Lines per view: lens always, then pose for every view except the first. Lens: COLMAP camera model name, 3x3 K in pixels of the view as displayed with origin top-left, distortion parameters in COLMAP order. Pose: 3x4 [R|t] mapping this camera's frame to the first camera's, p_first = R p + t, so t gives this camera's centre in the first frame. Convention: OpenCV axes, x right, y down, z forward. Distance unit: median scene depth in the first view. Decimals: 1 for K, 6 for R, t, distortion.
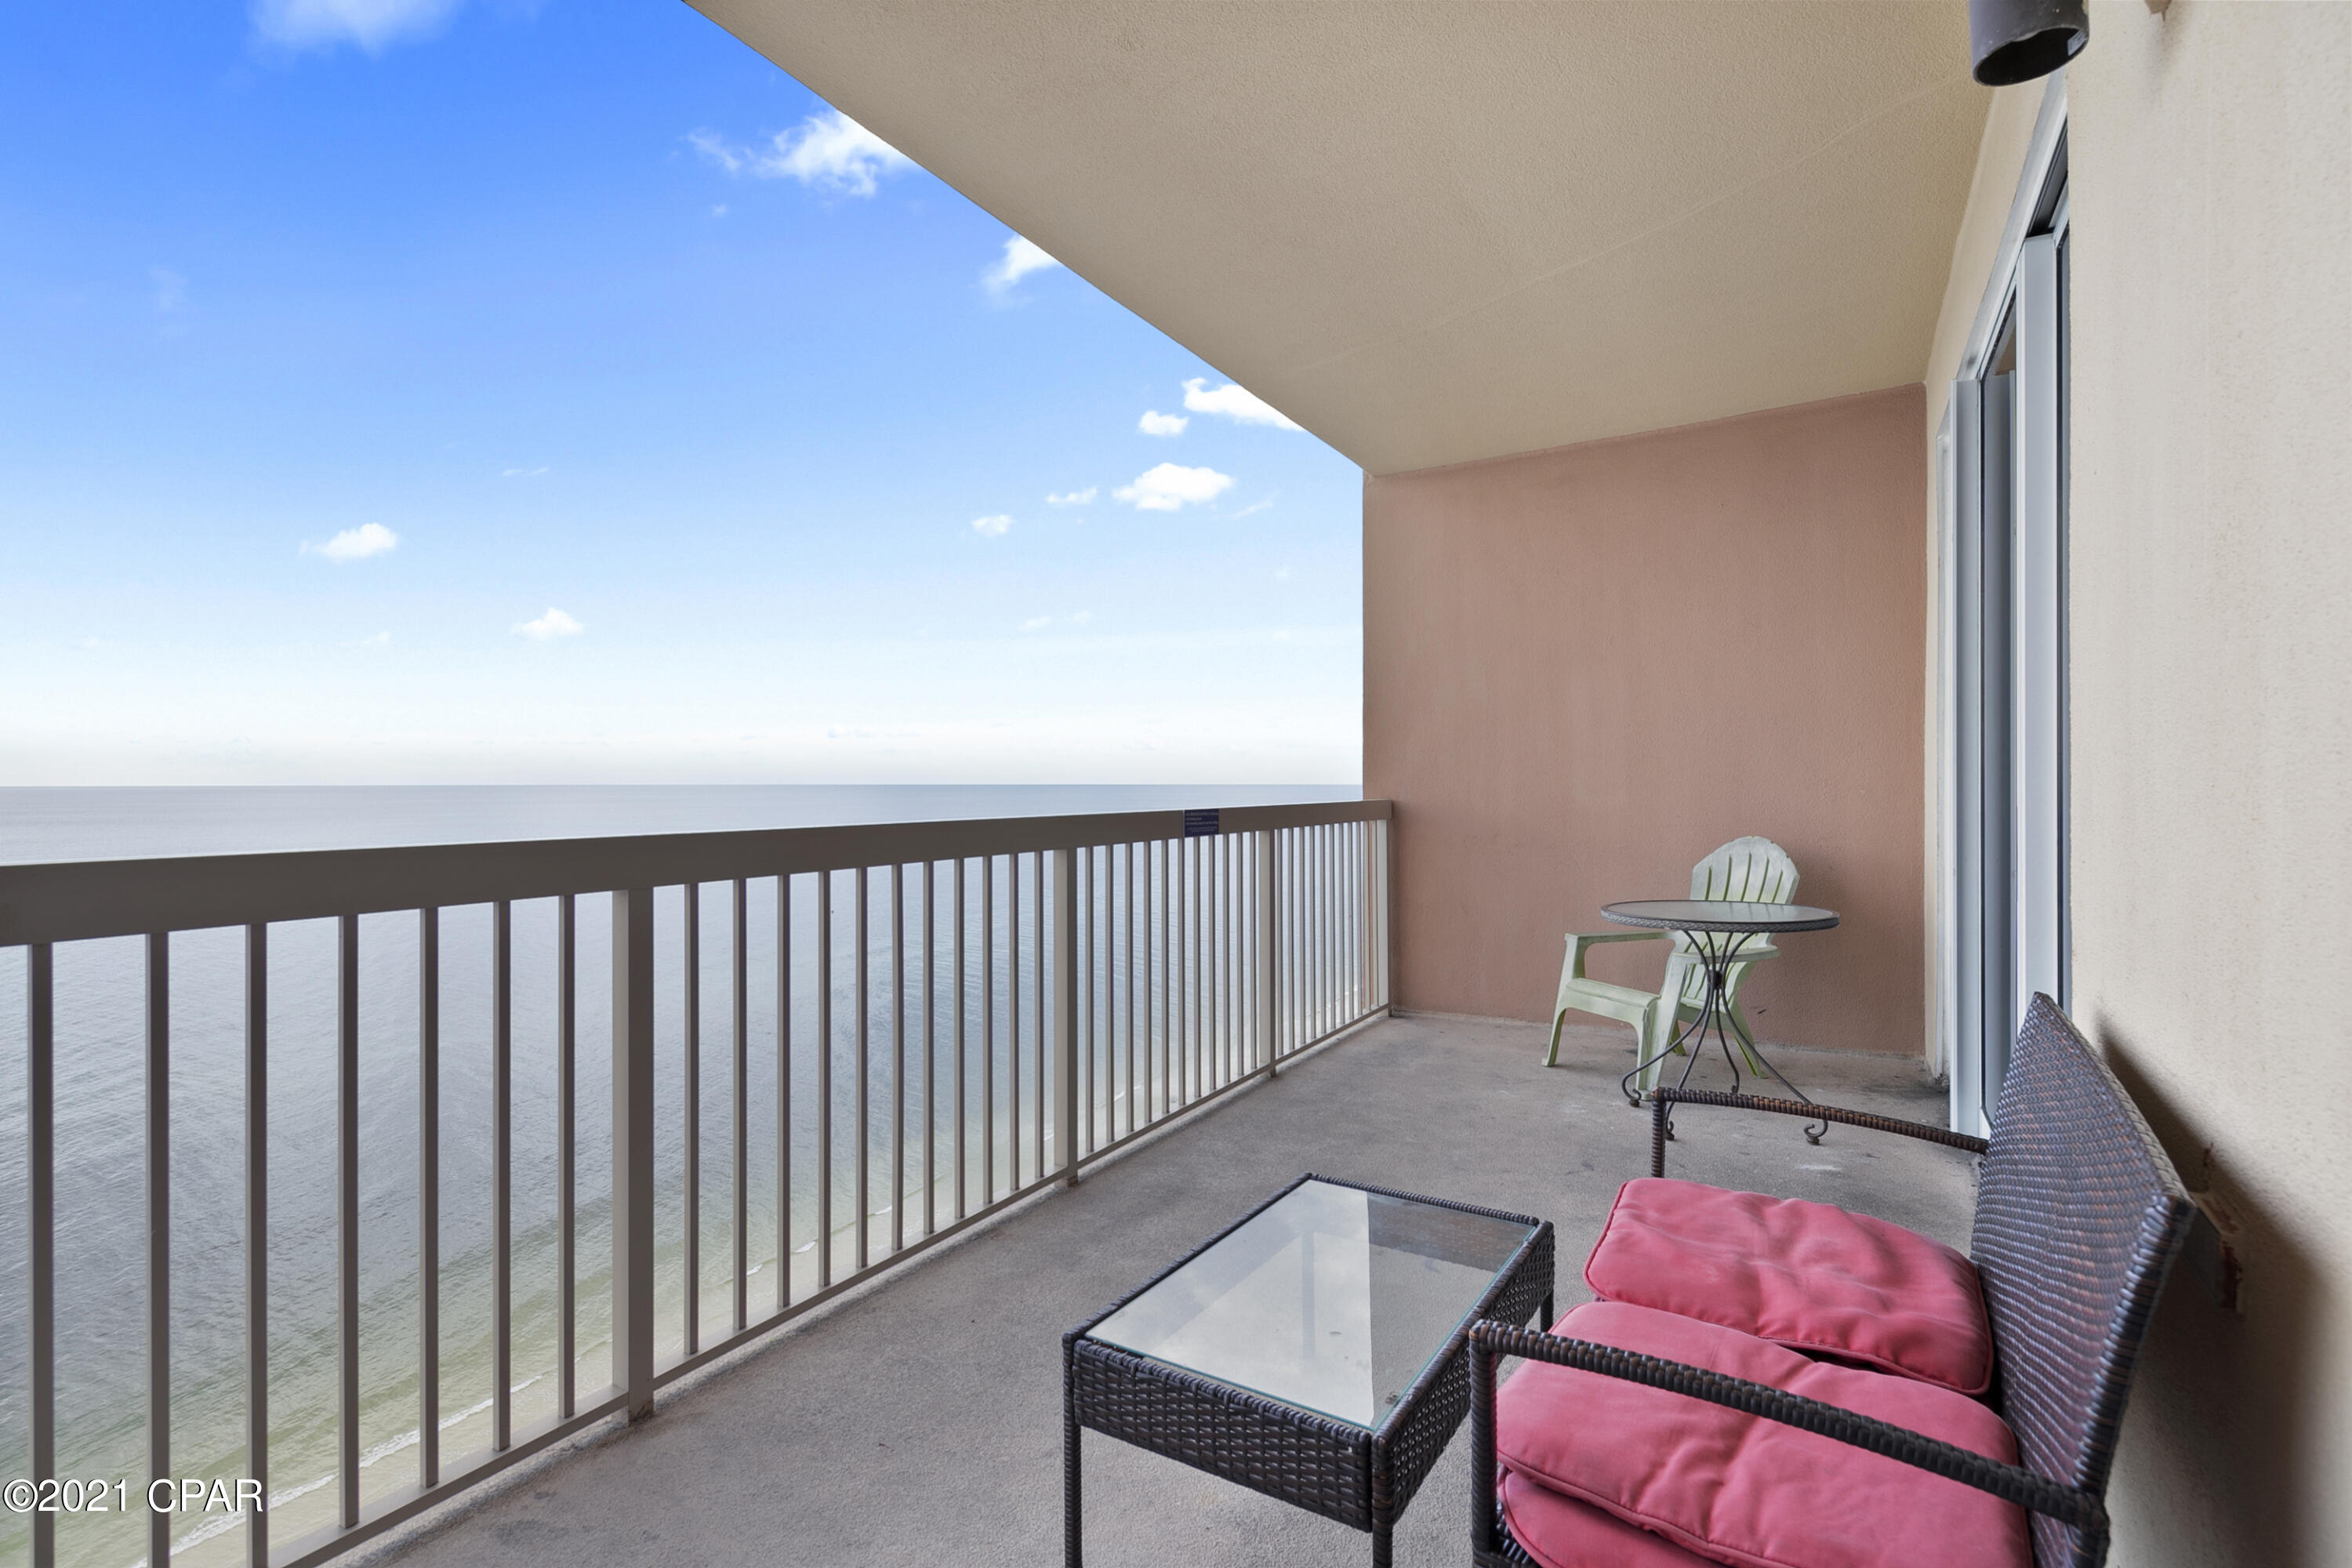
lens RADIAL K [[1106.5, 0, 1200.4], [0, 1106.5, 766.4], [0, 0, 1]] dist [0.005115, 0.000031]
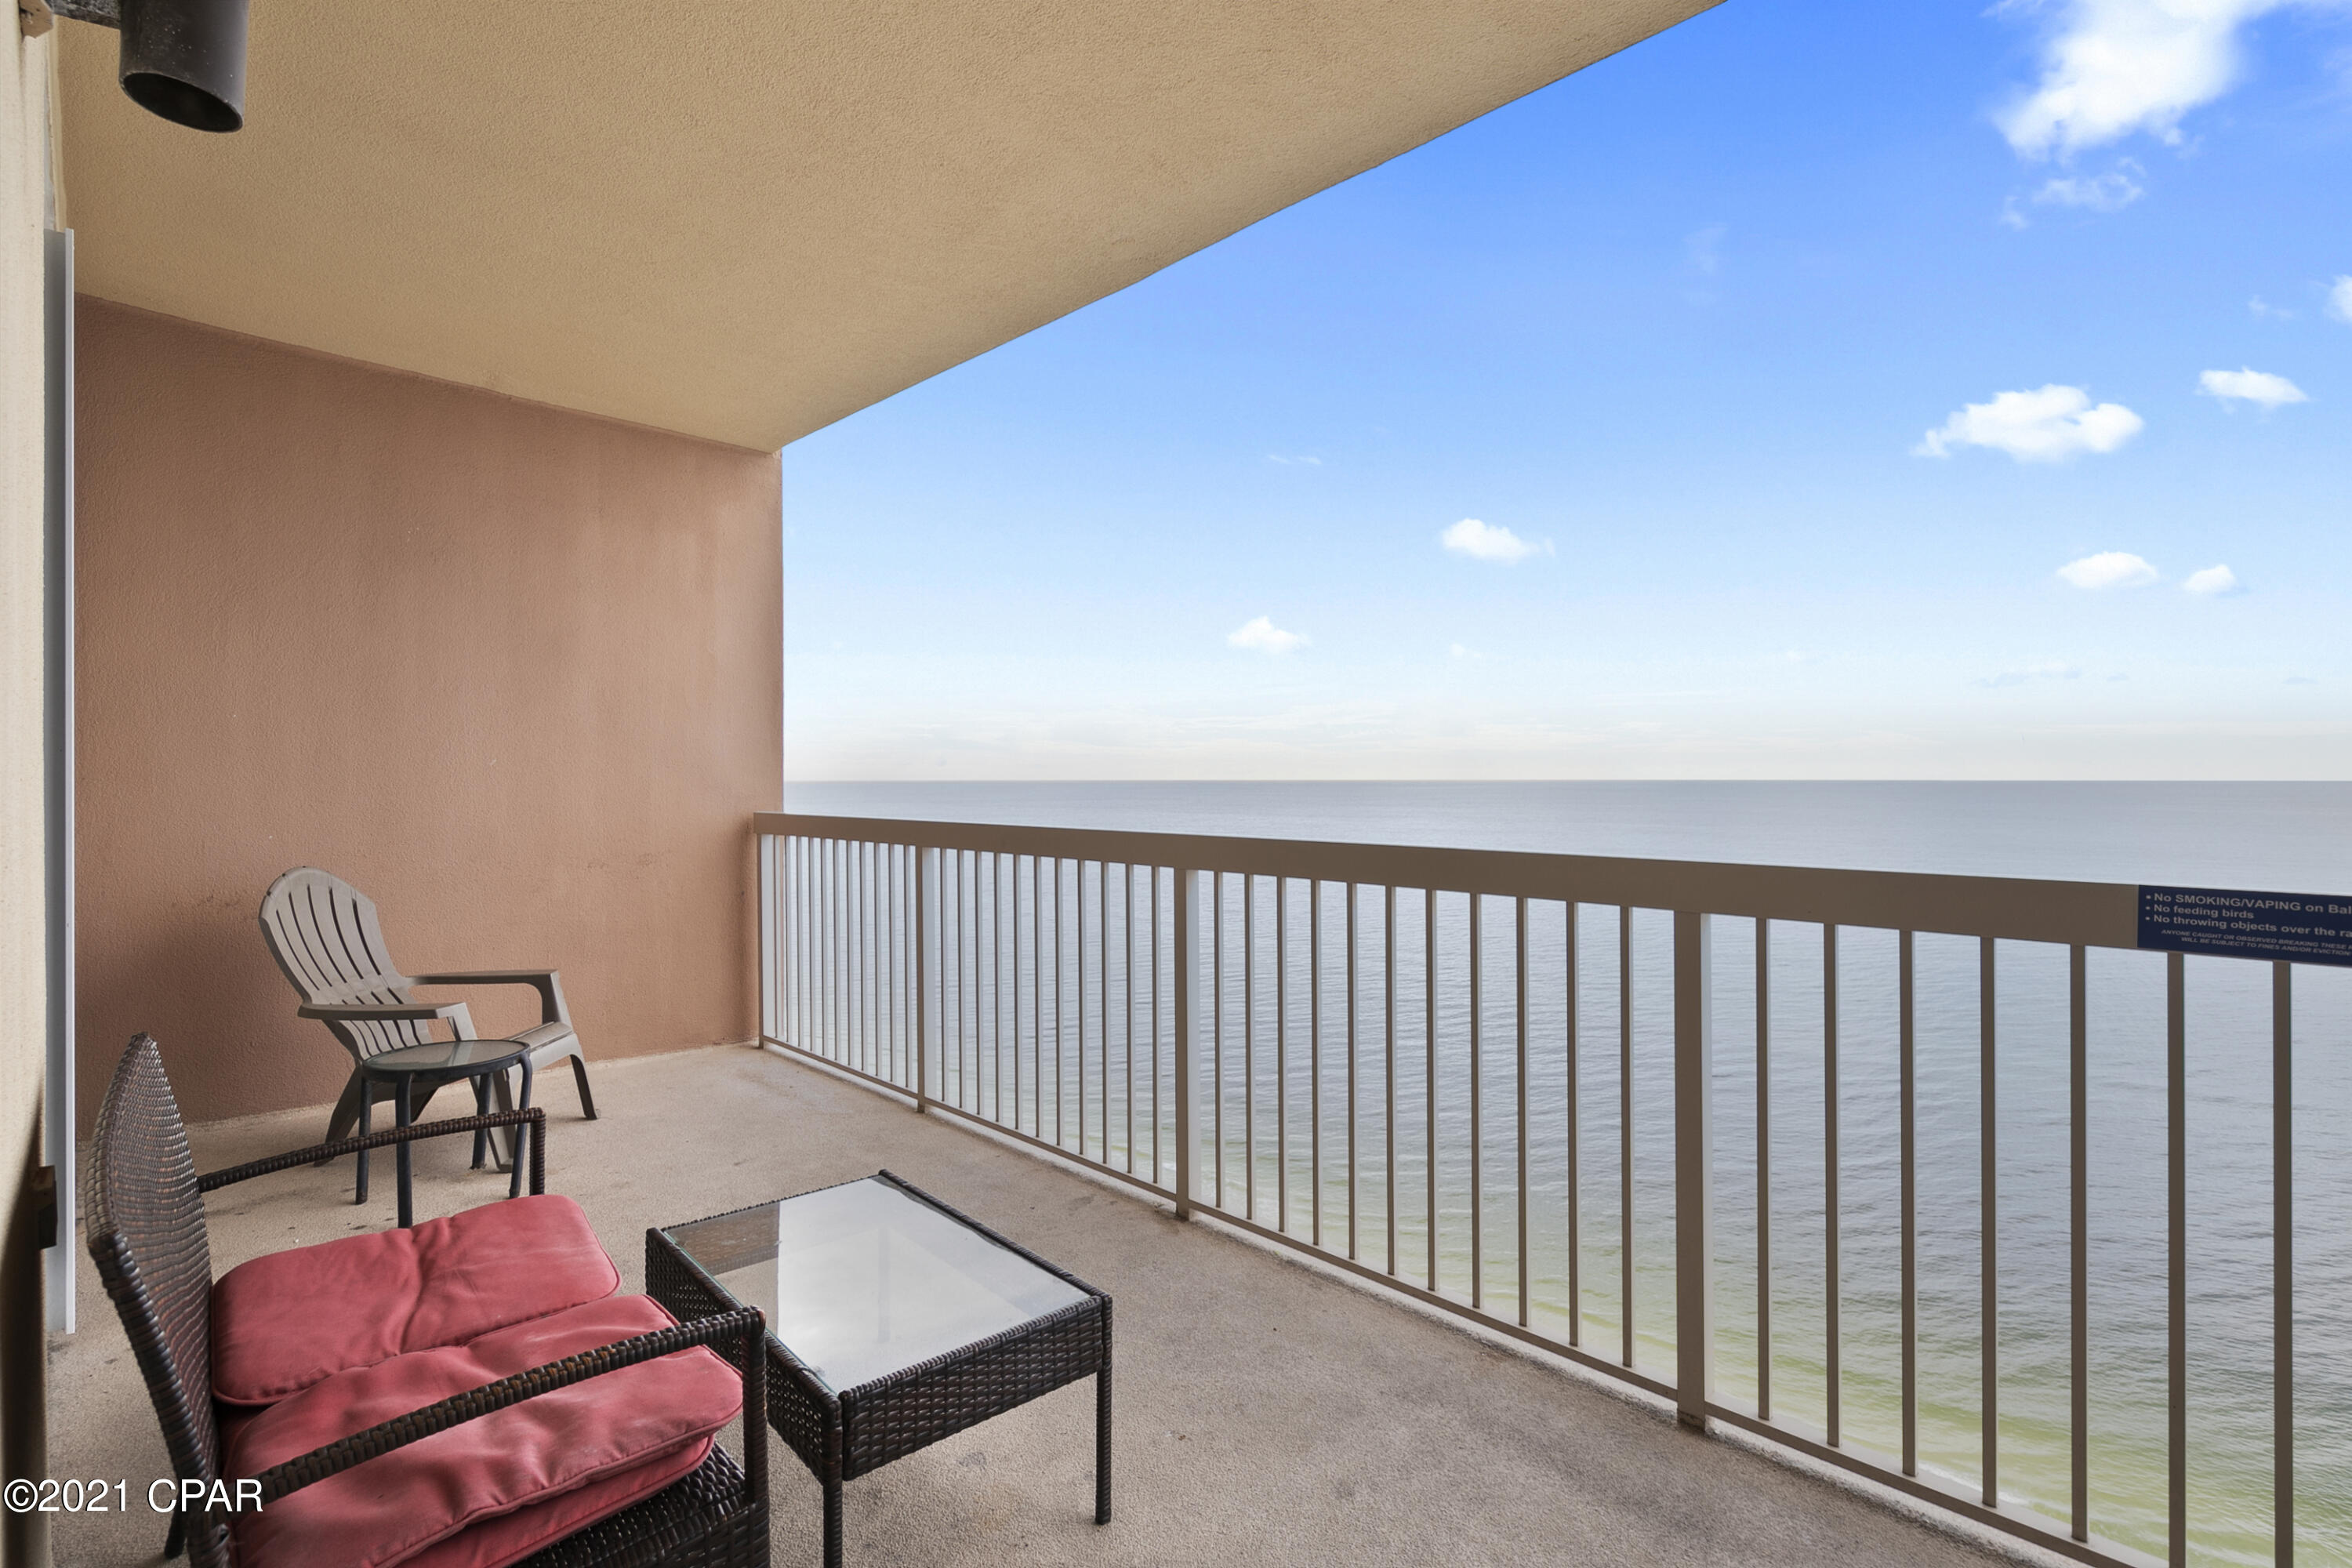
lens RADIAL K [[1106.5, 0, 1194.0], [0, 1106.5, 797.6], [0, 0, 1]] dist [0.005115, 0.000031]
pose [[-0.270691, 0.007818, -0.962635, 0.694352], [0.000788, 0.999968, 0.007900, 0.001055], [0.962666, 0.001380, -0.270688, 1.048768]]
